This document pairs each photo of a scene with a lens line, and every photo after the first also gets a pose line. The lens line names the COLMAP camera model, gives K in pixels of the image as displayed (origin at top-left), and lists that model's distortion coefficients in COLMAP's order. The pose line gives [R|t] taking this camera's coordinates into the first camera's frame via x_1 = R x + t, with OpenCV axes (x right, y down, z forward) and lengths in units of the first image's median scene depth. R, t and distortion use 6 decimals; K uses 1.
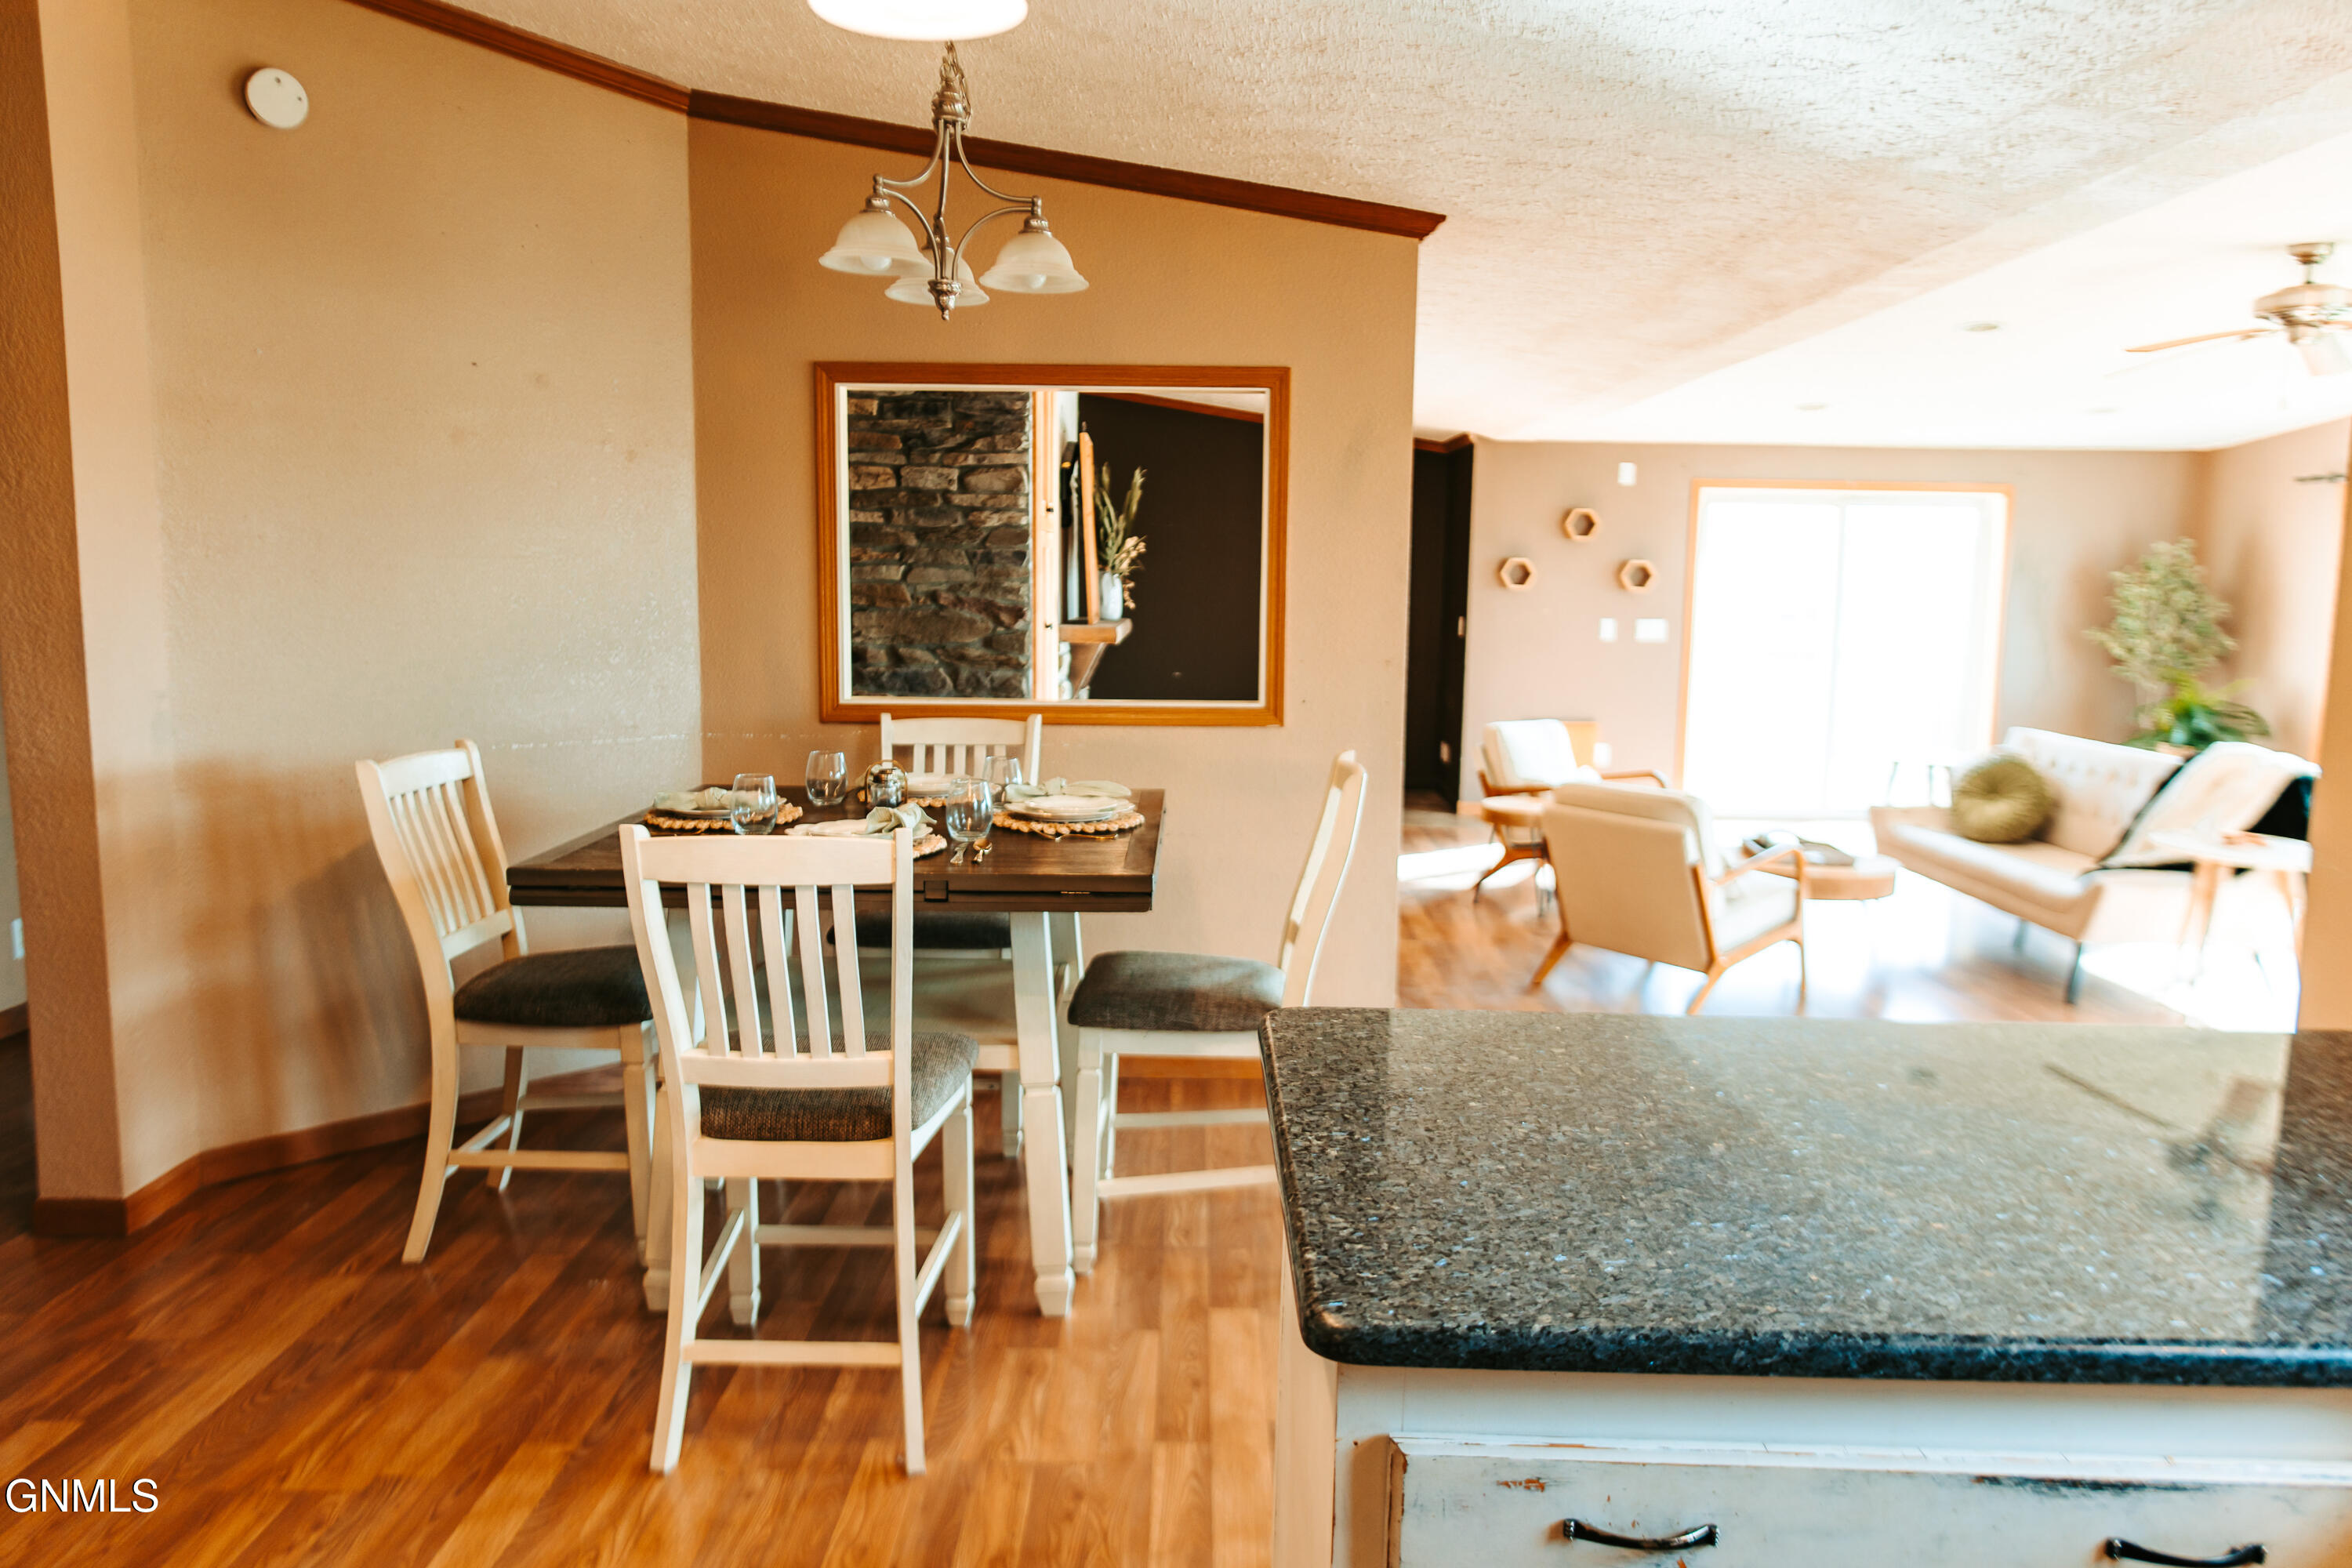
lens RADIAL K [[1639.2, 0, 1172.7], [0, 1639.2, 774.4], [0, 0, 1]] dist [-0.006362, 0.001497]
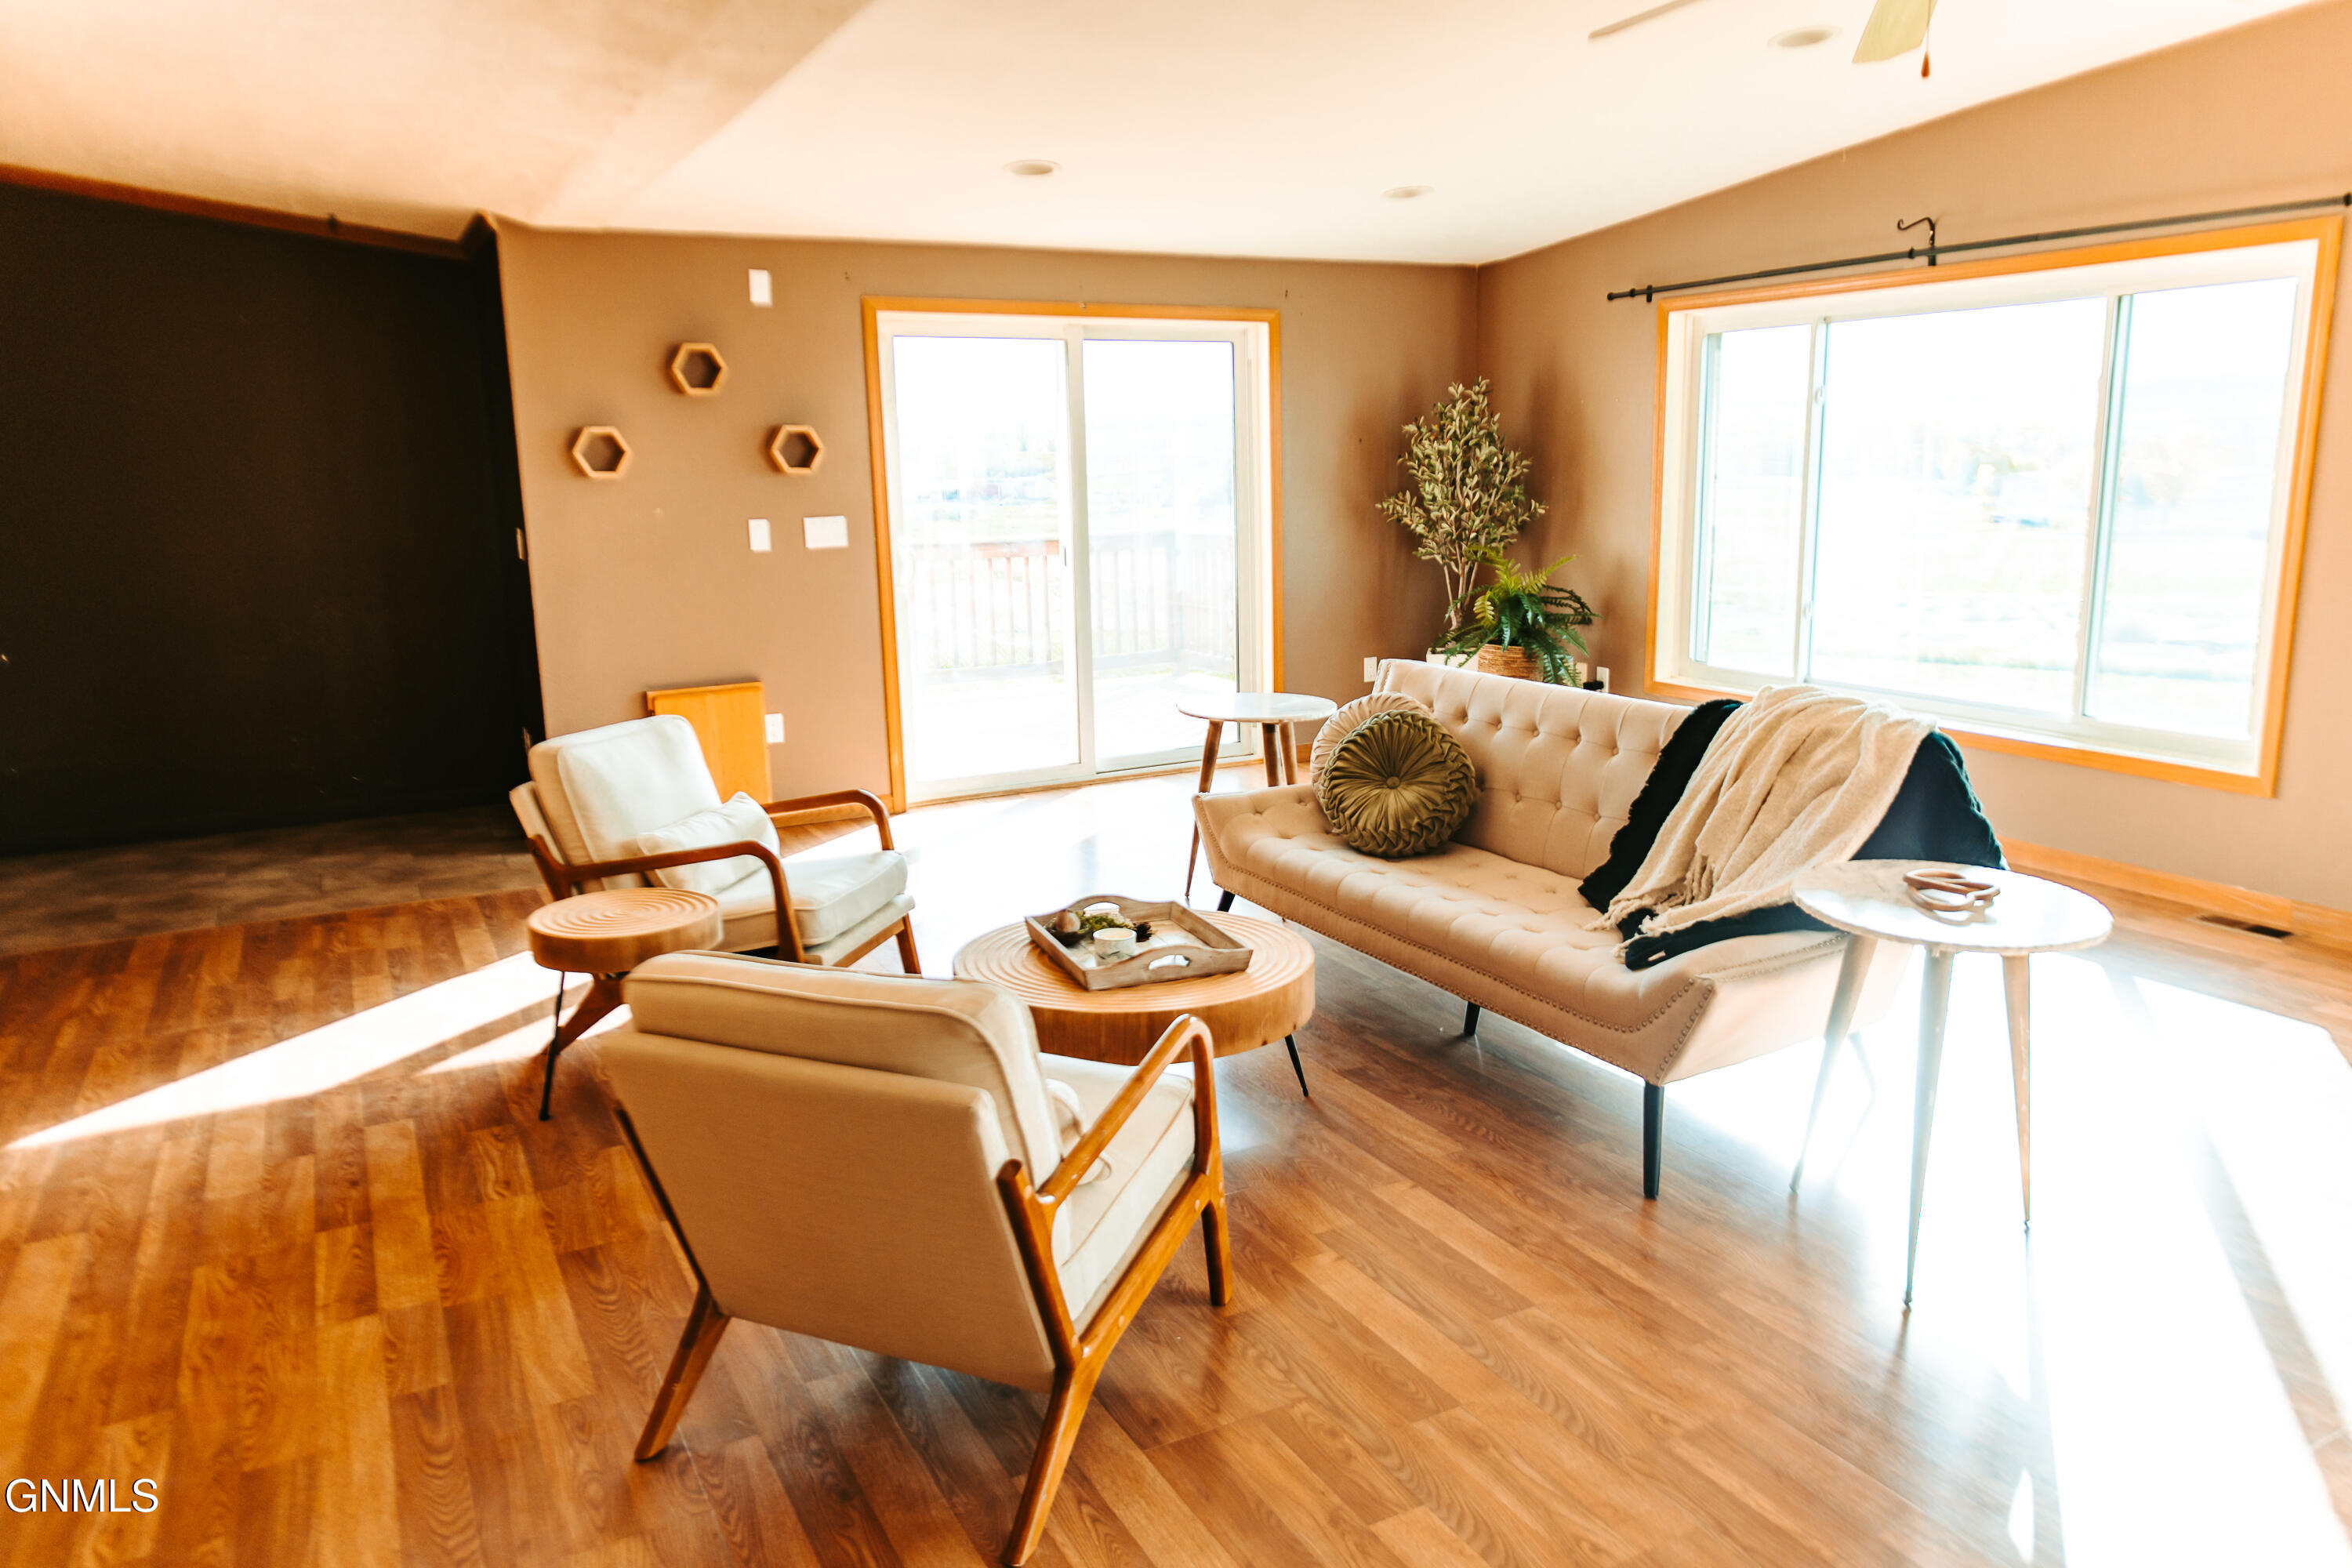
lens RADIAL K [[1639.2, 0, 1177.1], [0, 1639.2, 782.7], [0, 0, 1]] dist [-0.006362, 0.001497]
pose [[0.880101, -0.125576, 0.457879, 0.104757], [0.092847, 0.991290, 0.093404, -0.037726], [-0.465620, -0.039693, 0.884094, 0.357094]]
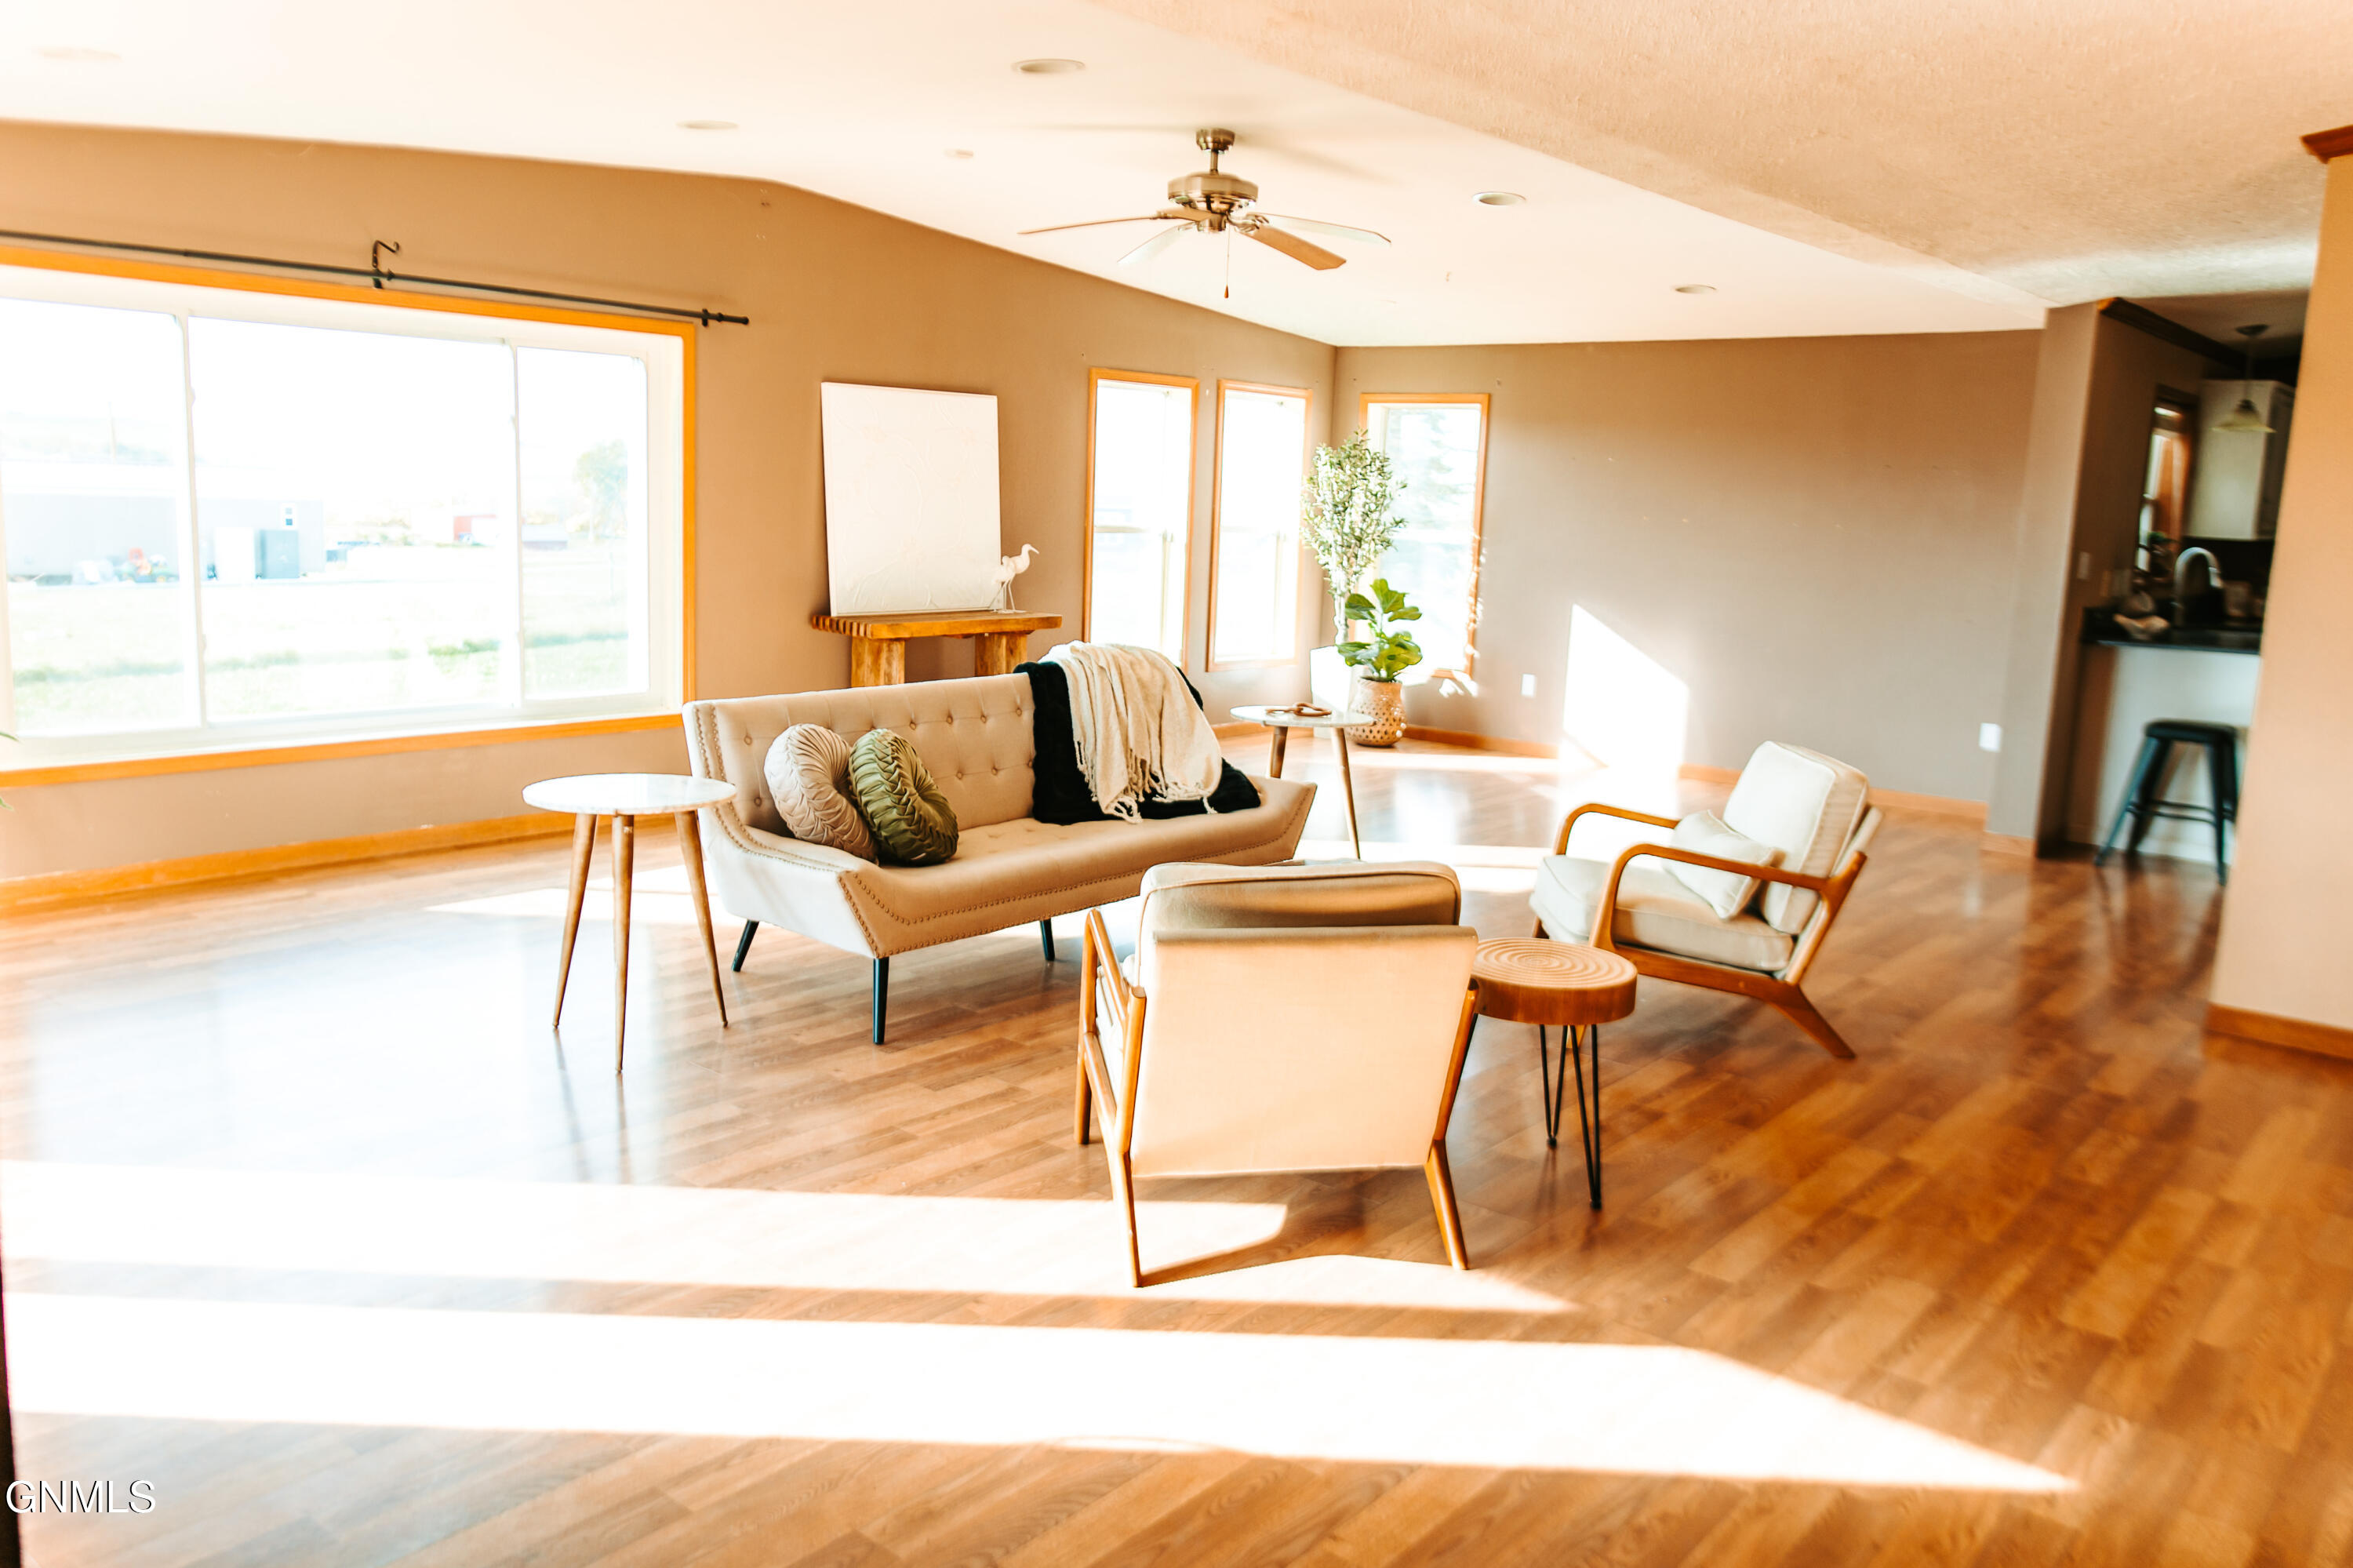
lens RADIAL K [[1724.3, 0, 1162.2], [0, 1724.3, 760.9], [0, 0, 1]] dist [-0.002006, 0.000858]
pose [[-0.764255, -0.149869, 0.627259, 0.003451], [0.030119, 0.963268, 0.266847, -0.124351], [-0.644211, 0.222832, -0.731668, 0.997363]]
